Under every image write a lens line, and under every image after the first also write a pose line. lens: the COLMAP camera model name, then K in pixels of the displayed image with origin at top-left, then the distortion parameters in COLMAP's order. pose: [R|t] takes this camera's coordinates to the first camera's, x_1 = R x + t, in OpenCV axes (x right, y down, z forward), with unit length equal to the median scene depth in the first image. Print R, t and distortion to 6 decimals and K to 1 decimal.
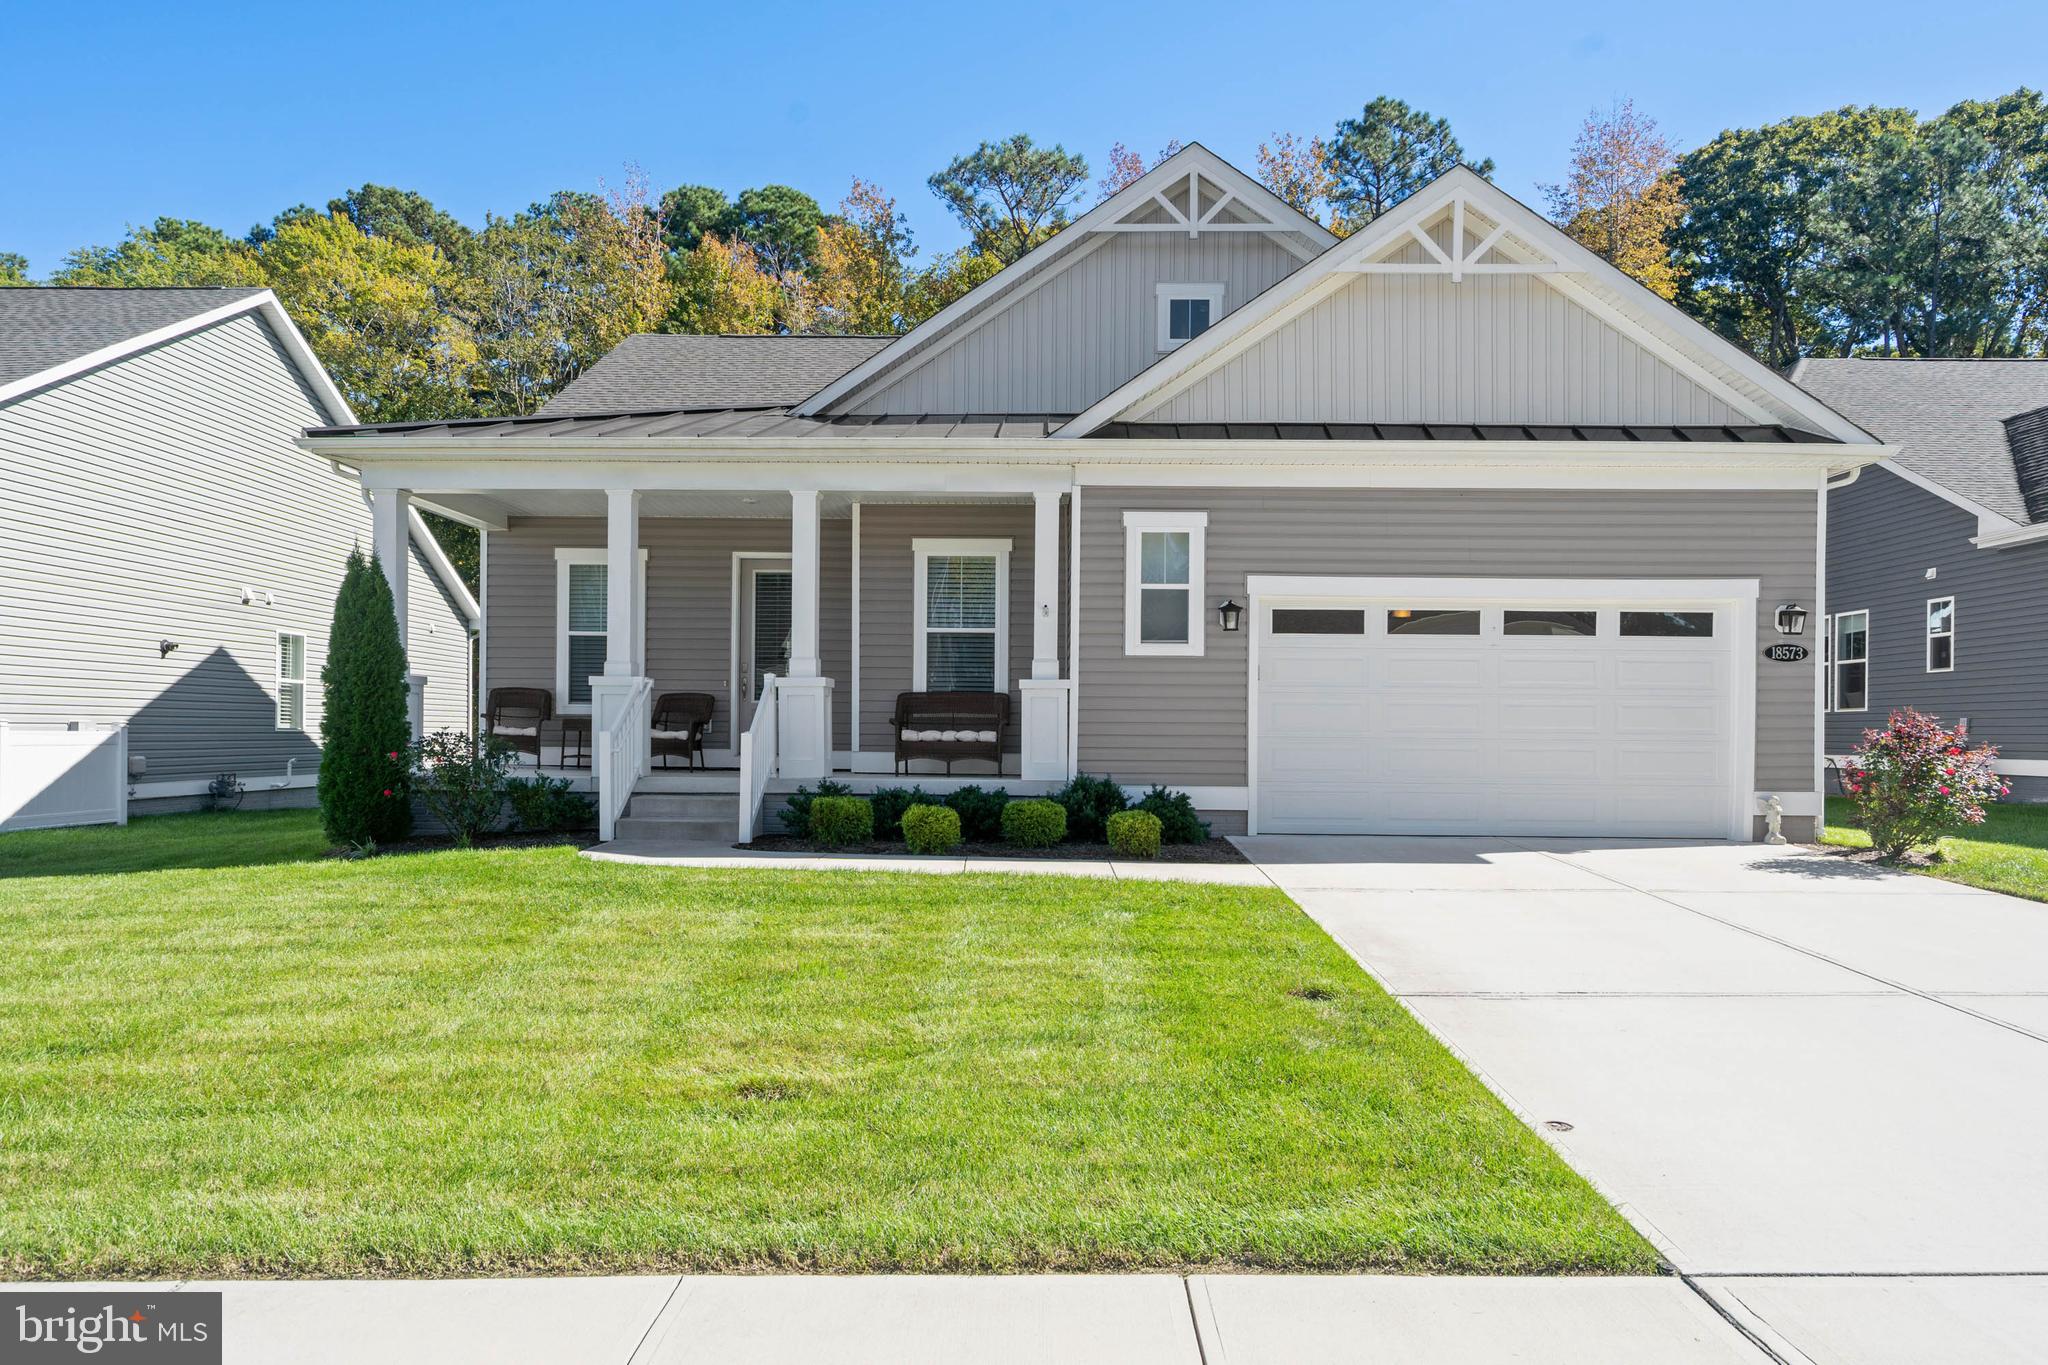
lens RADIAL K [[1217.7, 0, 1028.1], [0, 1217.7, 737.0], [0, 0, 1]] dist [0.000944, 0.001281]
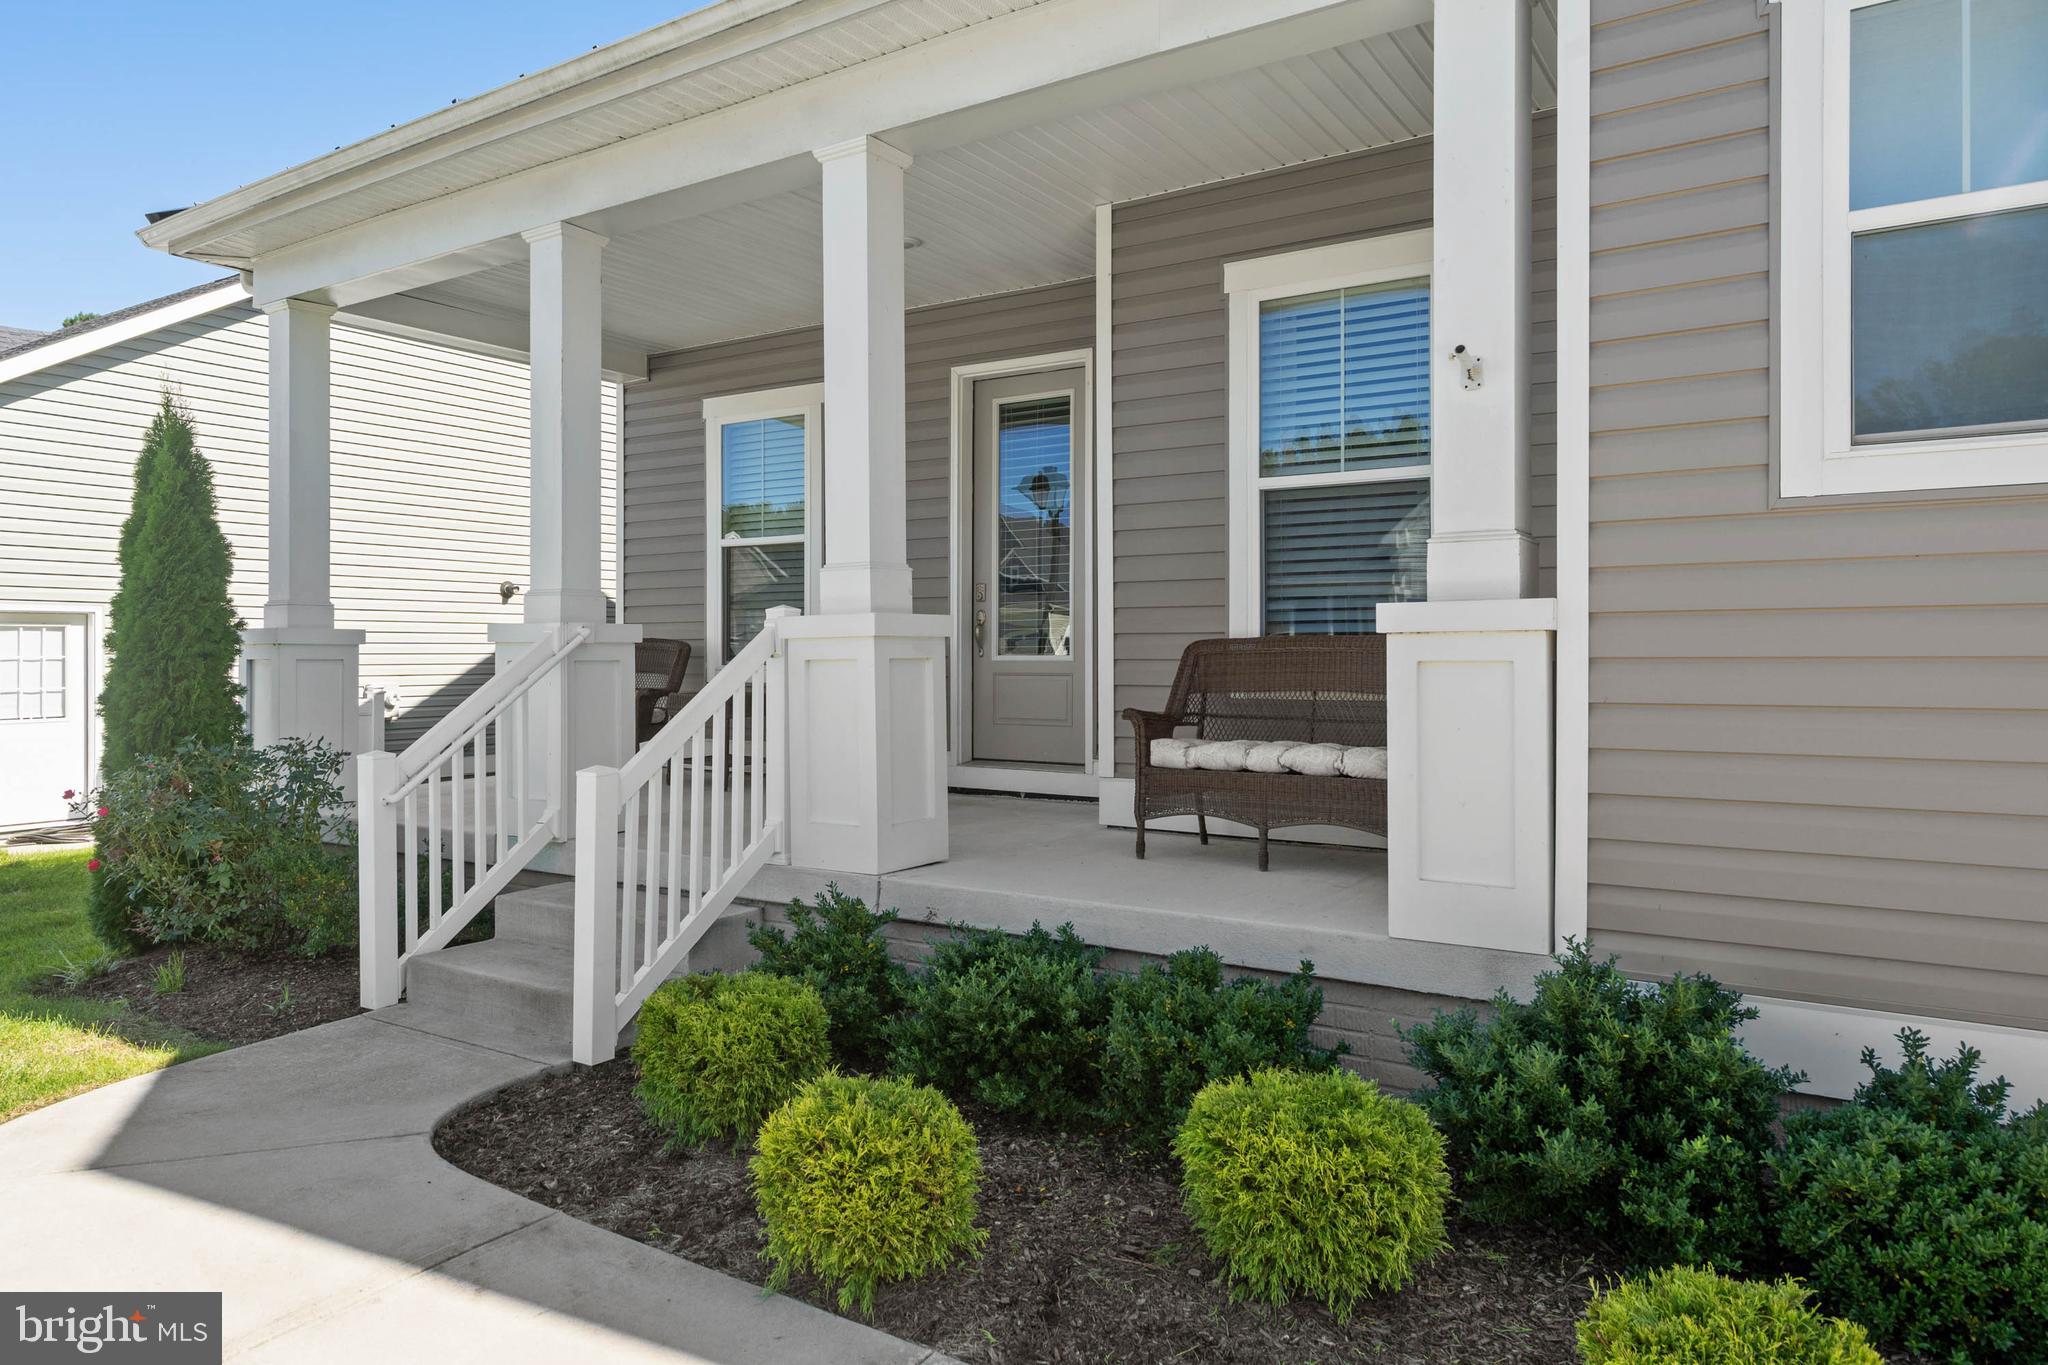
lens RADIAL K [[1293.3, 0, 1021.8], [0, 1293.3, 672.9], [0, 0, 1]] dist [0.002025, 0.000172]
pose [[0.849056, -0.002569, -0.528296, 0.087650], [0.007734, 0.999941, 0.007567, -0.032601], [0.528246, -0.010510, 0.849026, 0.671044]]
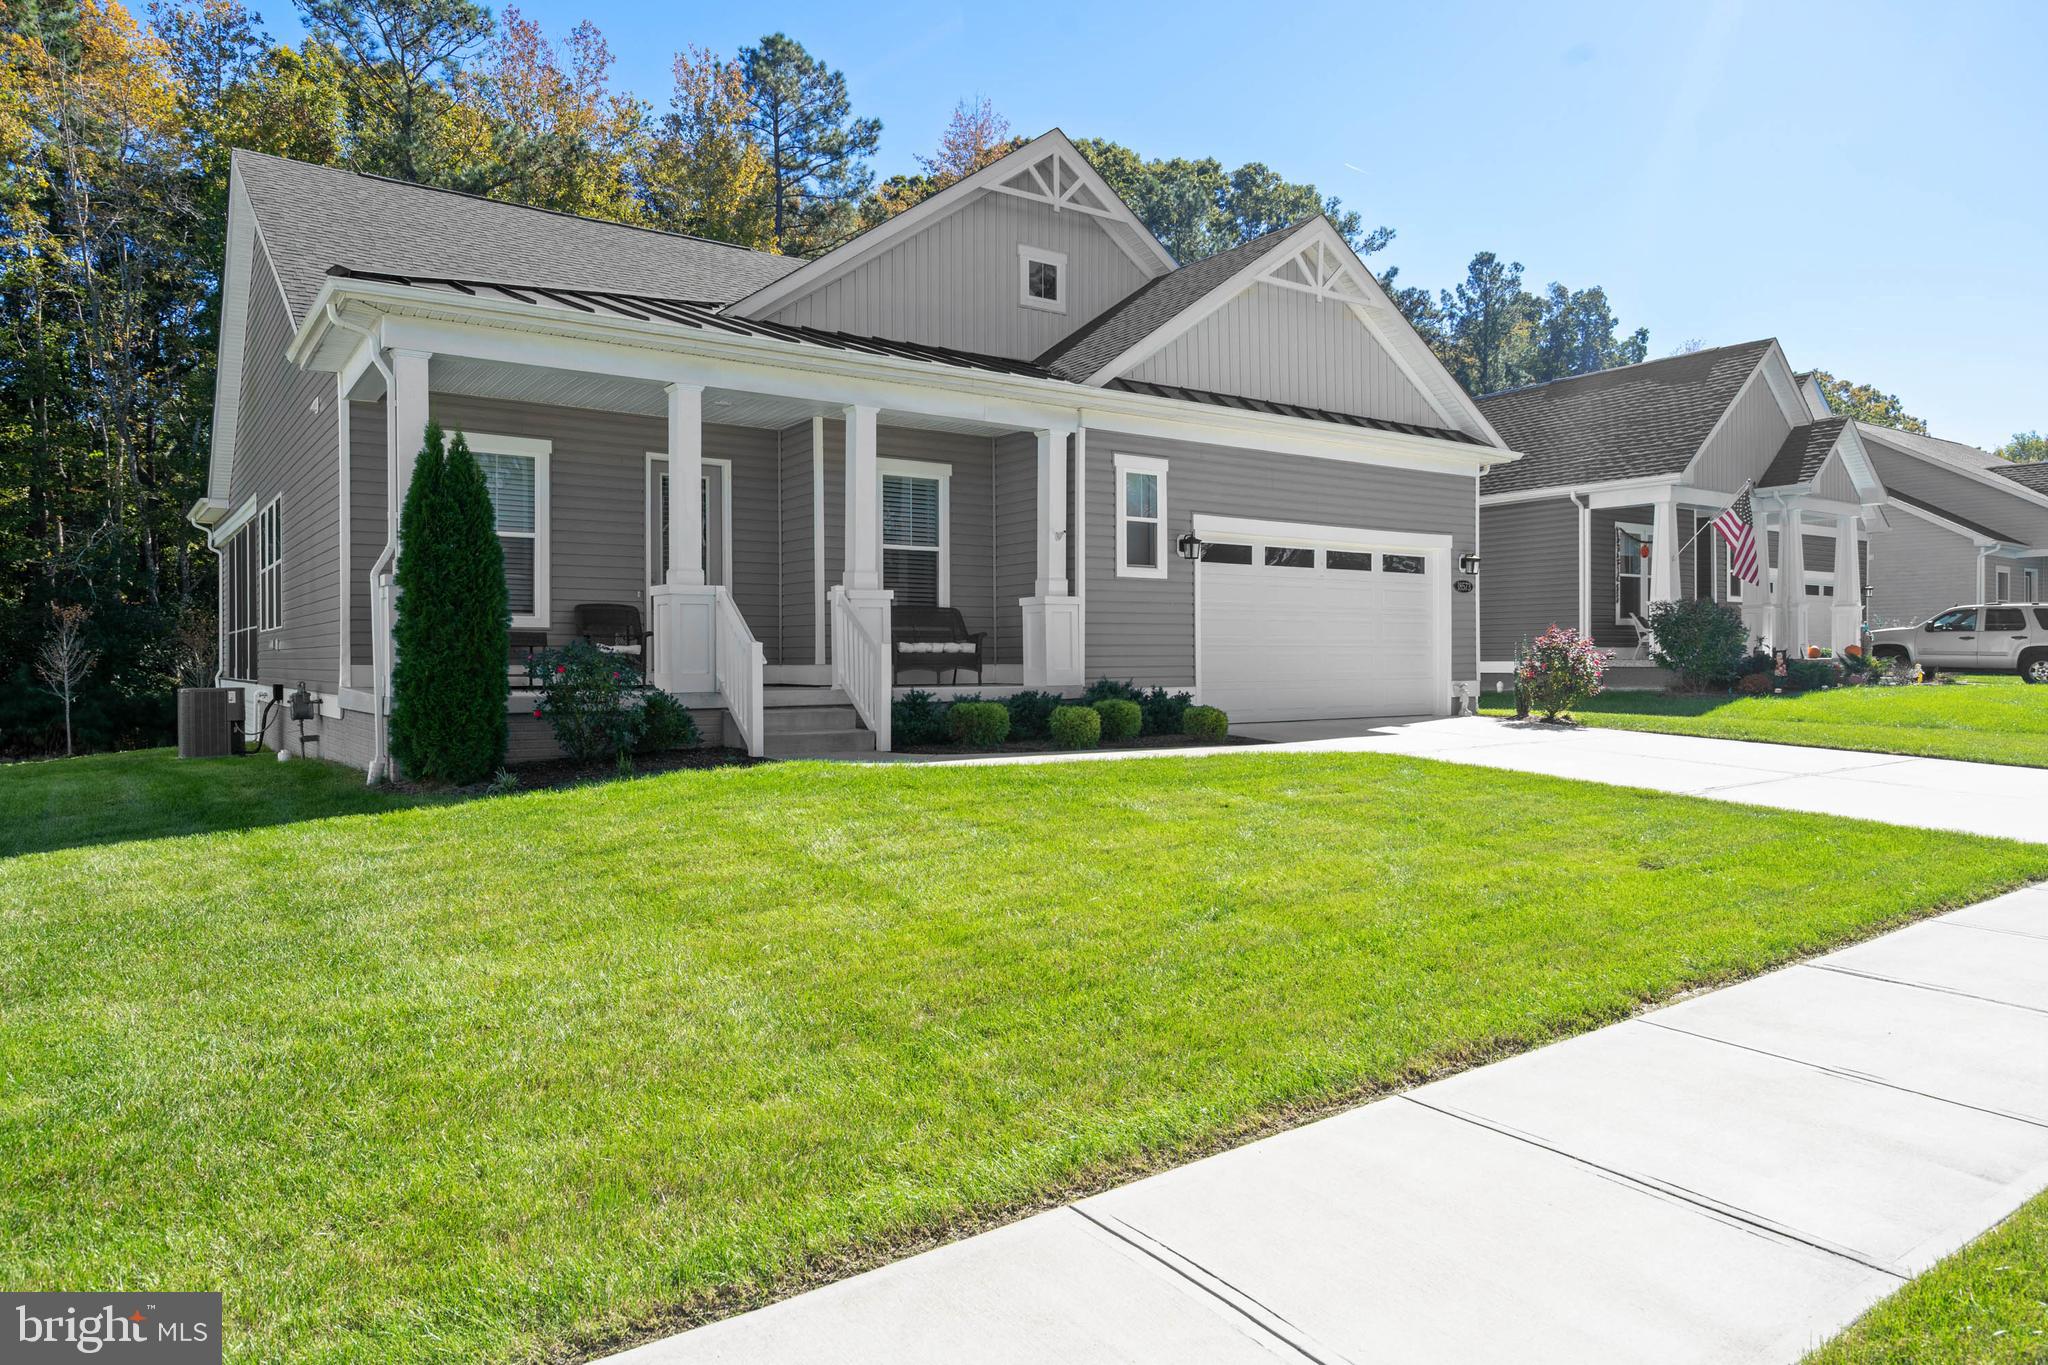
lens RADIAL K [[1239.6, 0, 1024.2], [0, 1239.6, 667.1], [0, 0, 1]] dist [0.002216, 0.000534]
pose [[0.819305, -0.016362, 0.573124, -0.672413], [0.011433, 0.999860, 0.012200, 0.004193], [-0.573243, -0.003443, 0.819378, 0.074447]]
